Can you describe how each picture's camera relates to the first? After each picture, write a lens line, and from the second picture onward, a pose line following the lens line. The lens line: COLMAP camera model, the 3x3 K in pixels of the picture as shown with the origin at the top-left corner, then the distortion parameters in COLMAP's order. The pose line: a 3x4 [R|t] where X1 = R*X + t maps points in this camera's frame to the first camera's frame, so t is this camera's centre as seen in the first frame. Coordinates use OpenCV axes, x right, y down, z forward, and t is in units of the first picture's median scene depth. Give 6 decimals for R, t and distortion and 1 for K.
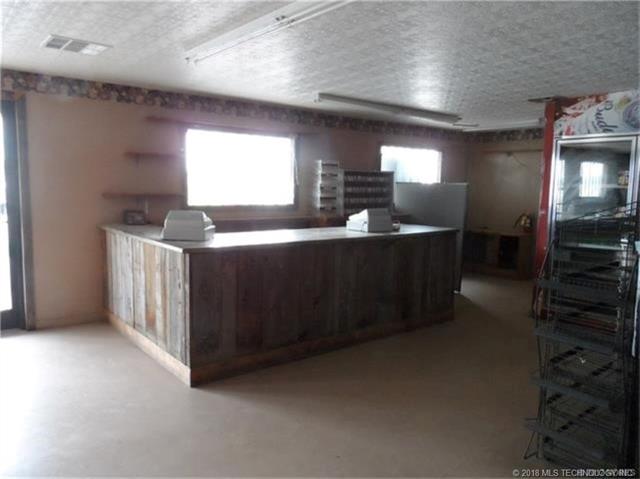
lens RADIAL K [[486.0, 0, 322.1], [0, 486.0, 240.1], [0, 0, 1]] dist [-0.009307, 0.008140]
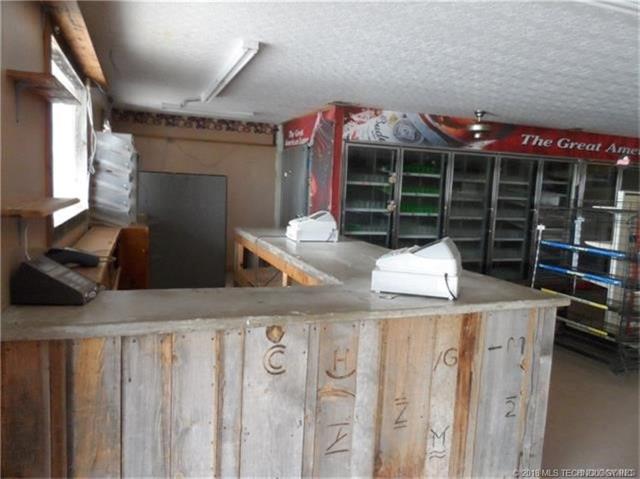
lens RADIAL K [[486.0, 0, 321.2], [0, 486.0, 239.8], [0, 0, 1]] dist [-0.009307, 0.008140]
pose [[0.330275, -0.101578, 0.938403, -0.633340], [0.065950, 0.994246, 0.084411, -0.083128], [-0.941578, 0.034009, 0.335074, 0.710076]]
